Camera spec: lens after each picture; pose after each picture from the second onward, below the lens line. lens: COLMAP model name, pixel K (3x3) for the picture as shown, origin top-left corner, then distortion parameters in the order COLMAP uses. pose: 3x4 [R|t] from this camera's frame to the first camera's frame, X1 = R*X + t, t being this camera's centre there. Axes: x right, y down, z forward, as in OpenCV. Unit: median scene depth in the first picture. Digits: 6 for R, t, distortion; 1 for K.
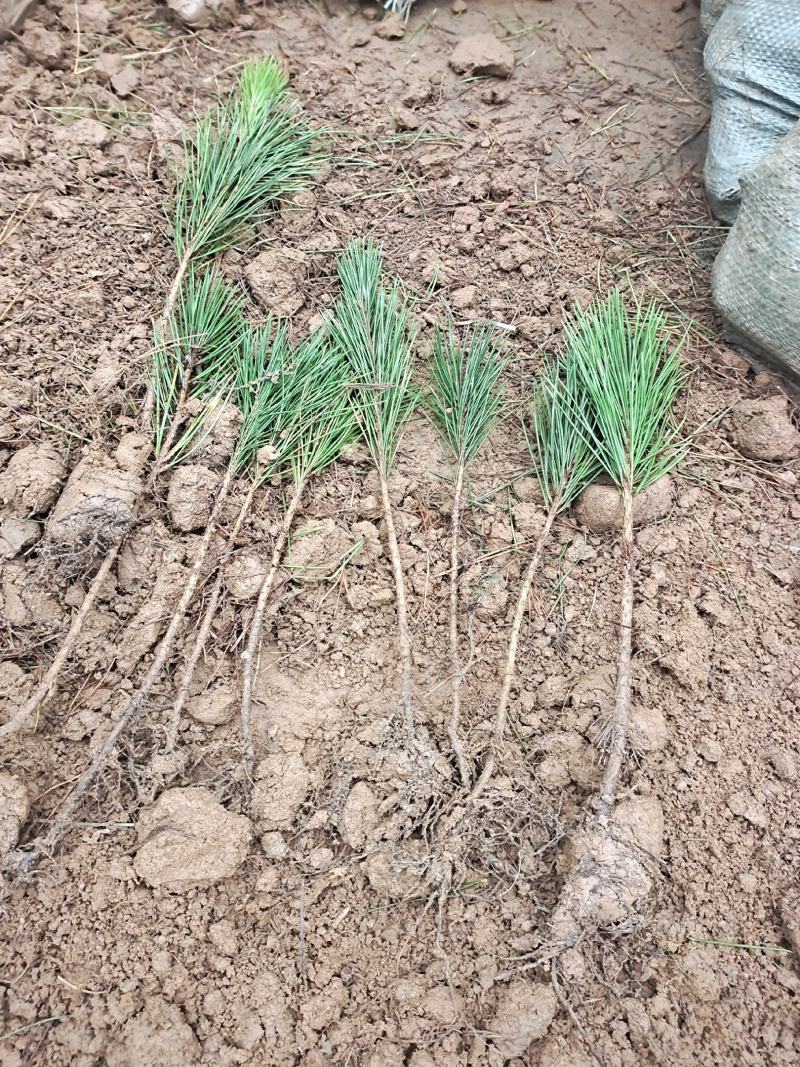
lens RADIAL K [[804.8, 0, 399.1], [0, 804.8, 536.5], [0, 0, 1]] dist [0.022841, -0.026341]
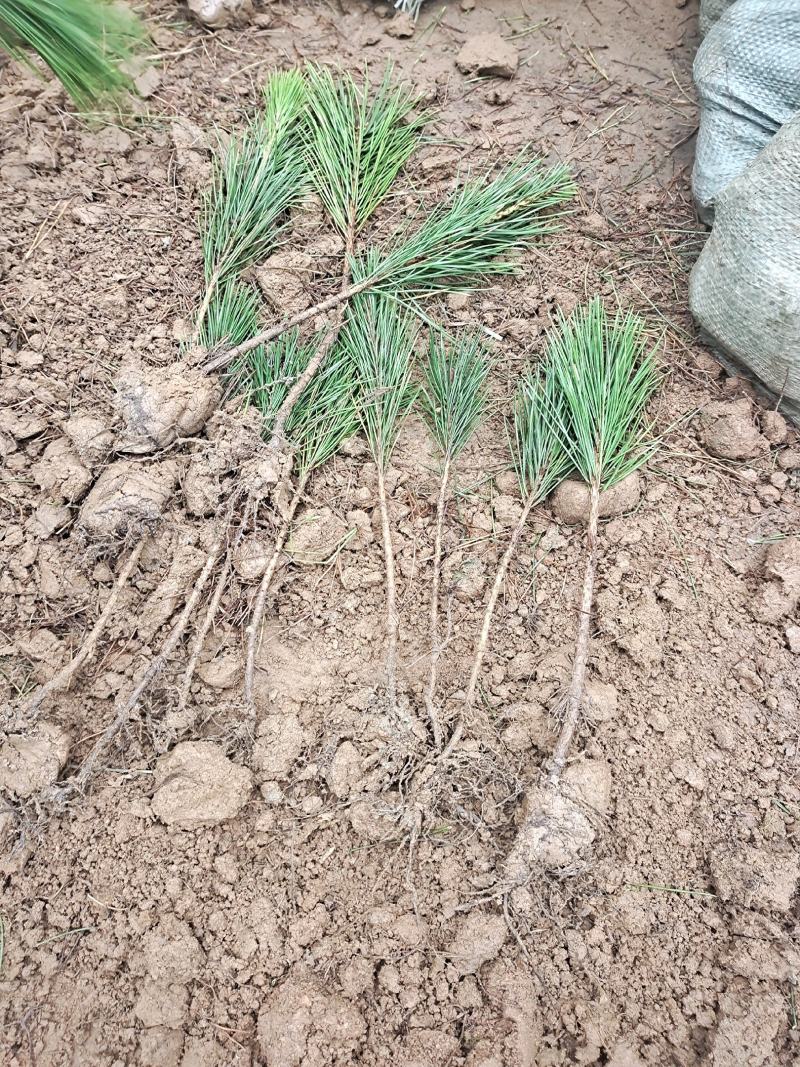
lens RADIAL K [[804.8, 0, 398.3], [0, 804.8, 536.8], [0, 0, 1]] dist [0.022841, -0.026341]
pose [[0.999410, 0.020374, -0.027653, 0.044888], [-0.018908, 0.998453, 0.052279, -0.042395], [0.028675, -0.051726, 0.998250, -0.115723]]
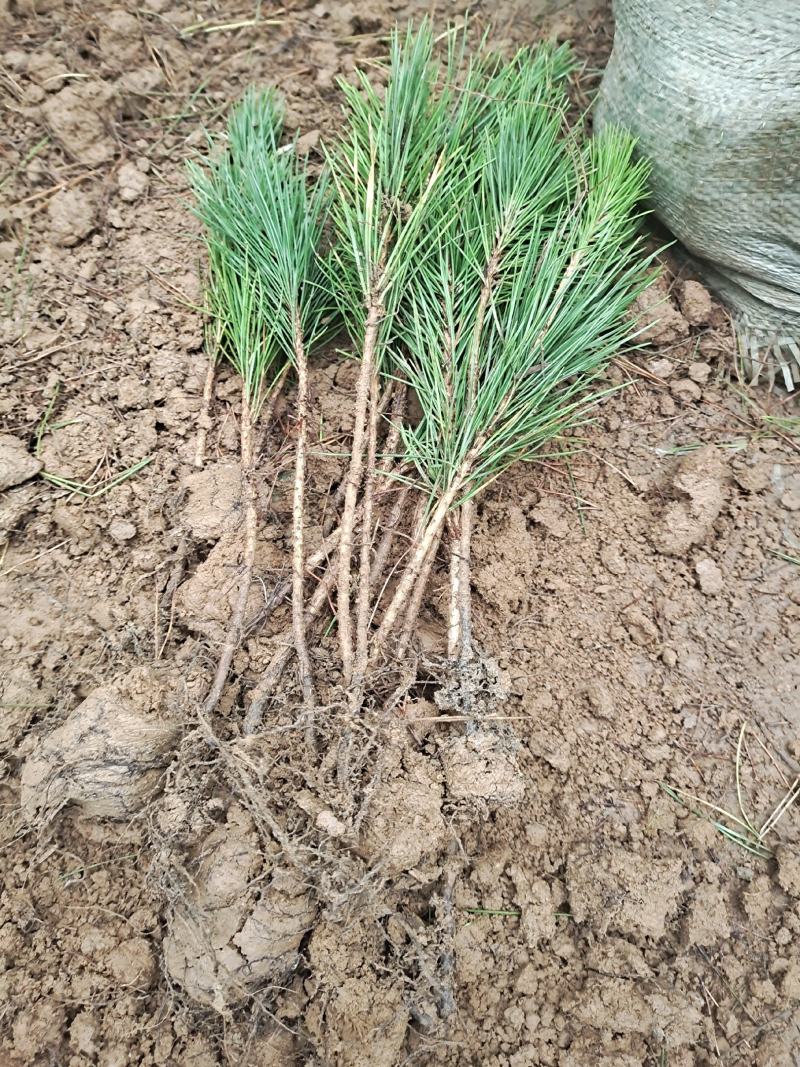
lens RADIAL K [[804.8, 0, 406.4], [0, 804.8, 536.0], [0, 0, 1]] dist [0.022841, -0.026341]
pose [[0.998817, 0.028480, -0.039404, 0.282472], [-0.024776, 0.995498, 0.091492, 0.035335], [0.041832, -0.090407, 0.995026, 0.154145]]
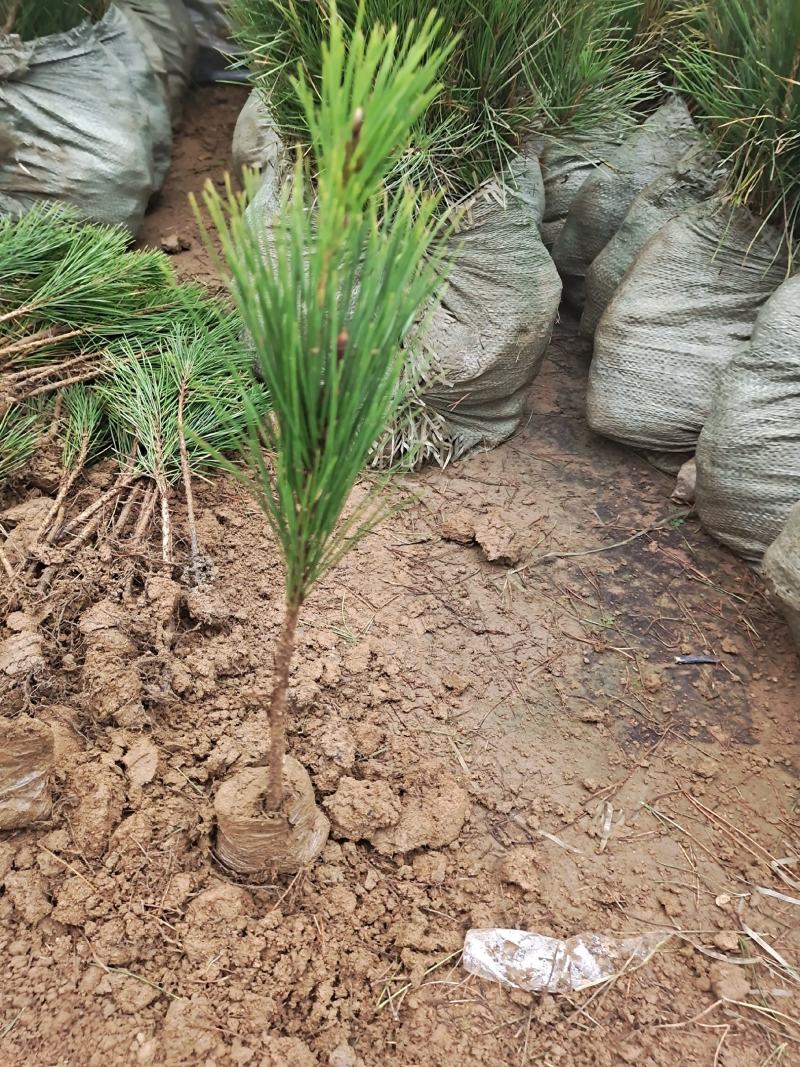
lens RADIAL K [[804.8, 0, 398.5], [0, 804.8, 537.7], [0, 0, 1]] dist [0.022841, -0.026341]
pose [[0.976464, -0.103327, 0.189316, 0.417880], [0.167388, 0.916594, -0.363094, 0.722982], [-0.136009, 0.386237, 0.912317, -0.373105]]
